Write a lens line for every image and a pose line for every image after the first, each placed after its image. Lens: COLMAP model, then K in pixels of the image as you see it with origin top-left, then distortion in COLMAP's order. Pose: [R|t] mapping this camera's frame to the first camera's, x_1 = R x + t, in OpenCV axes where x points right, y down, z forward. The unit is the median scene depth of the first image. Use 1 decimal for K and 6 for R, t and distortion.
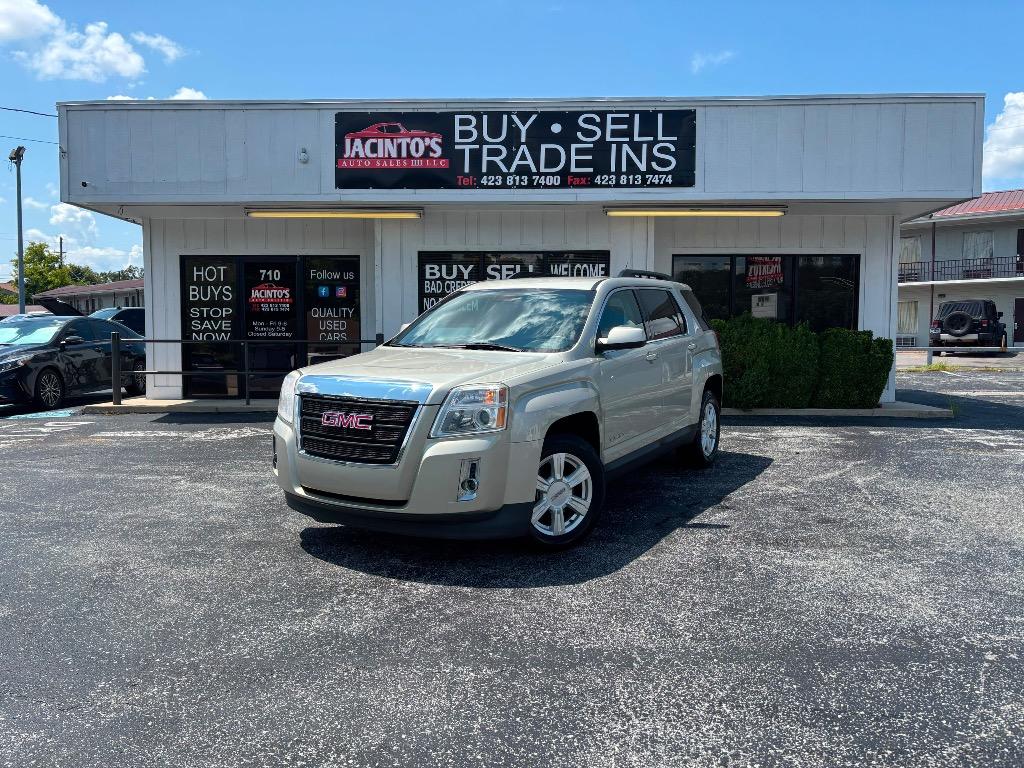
lens RADIAL K [[799.3, 0, 505.8], [0, 799.3, 395.3], [0, 0, 1]] dist [0.048056, -0.062601]
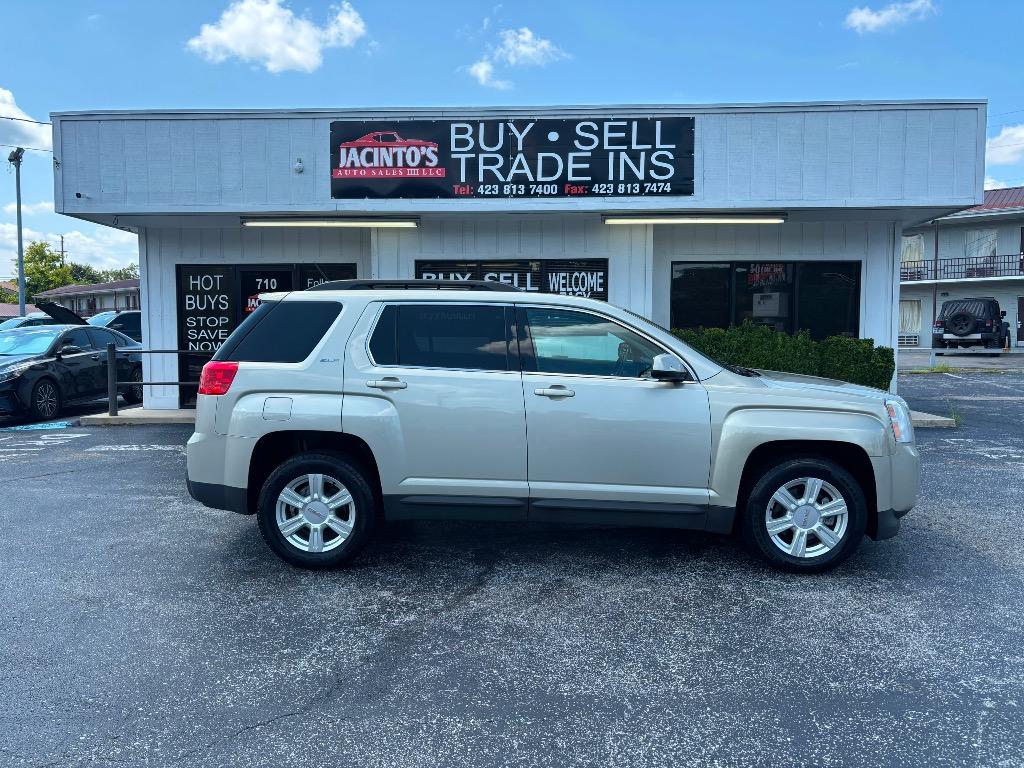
lens RADIAL K [[799.3, 0, 504.6], [0, 799.3, 397.3], [0, 0, 1]] dist [0.048056, -0.062601]
pose [[0.999985, -0.003337, -0.004447, 0.005989], [0.003374, 0.999960, 0.008285, -0.019457], [0.004419, -0.008300, 0.999956, 0.007071]]
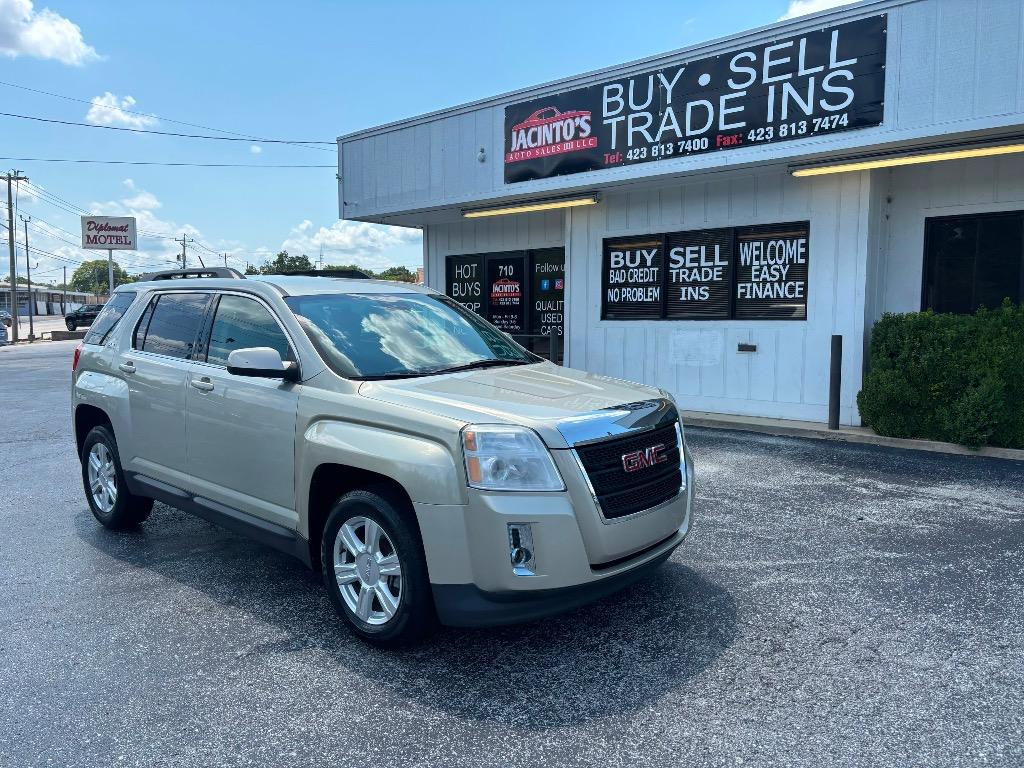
lens RADIAL K [[799.3, 0, 509.1], [0, 799.3, 380.3], [0, 0, 1]] dist [0.048056, -0.062601]
pose [[0.759633, 0.049493, -0.648466, 0.456384], [-0.042174, 0.998750, 0.026824, -0.040539], [0.648983, 0.006972, 0.760771, 0.249708]]
